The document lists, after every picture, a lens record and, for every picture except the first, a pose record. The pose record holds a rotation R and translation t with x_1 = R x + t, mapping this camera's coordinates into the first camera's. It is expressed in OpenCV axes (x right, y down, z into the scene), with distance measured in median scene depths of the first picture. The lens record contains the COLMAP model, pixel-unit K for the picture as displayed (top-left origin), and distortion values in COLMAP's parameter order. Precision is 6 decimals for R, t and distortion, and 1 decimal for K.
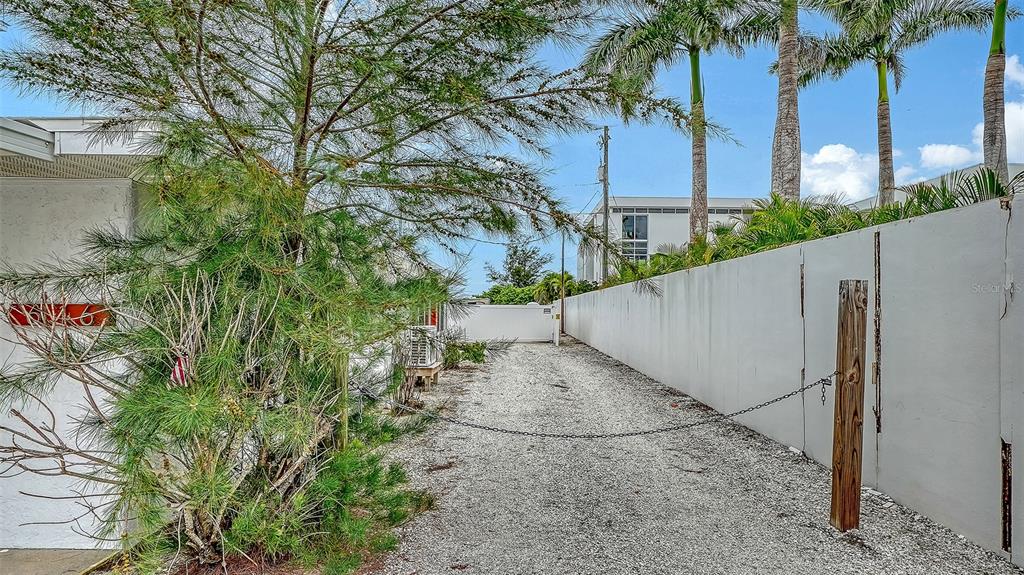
lens RADIAL K [[625.6, 0, 512.0], [0, 625.6, 287.5], [0, 0, 1]] dist [0.003278, 0.000433]
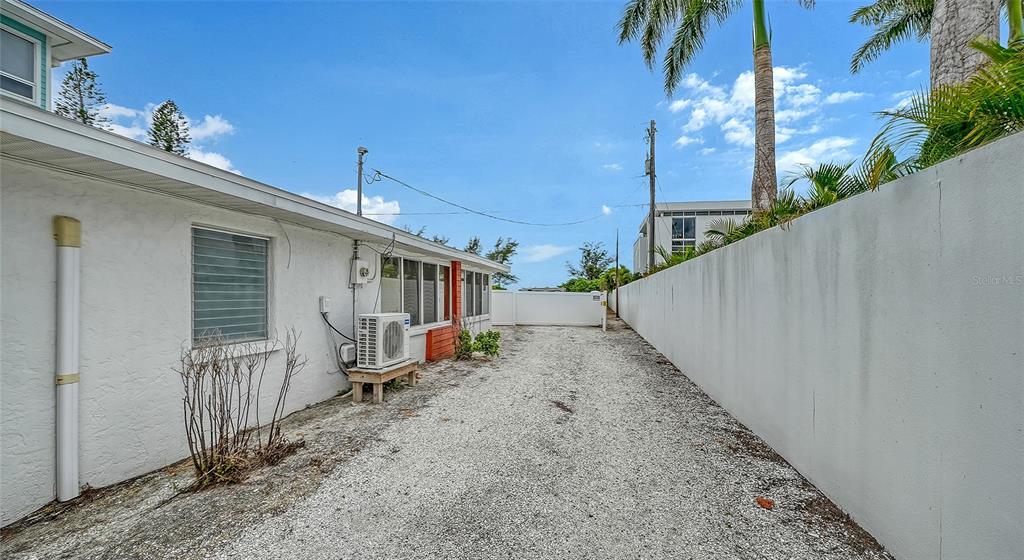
lens RADIAL K [[375.6, 0, 512.0], [0, 375.6, 280.0], [0, 0, 1]] dist [-0.000870, -0.000023]
pose [[0.971846, 0.001184, -0.235613, 0.049171], [-0.003107, 0.999965, -0.007790, 0.008442], [0.235596, 0.008303, 0.971816, 0.237839]]
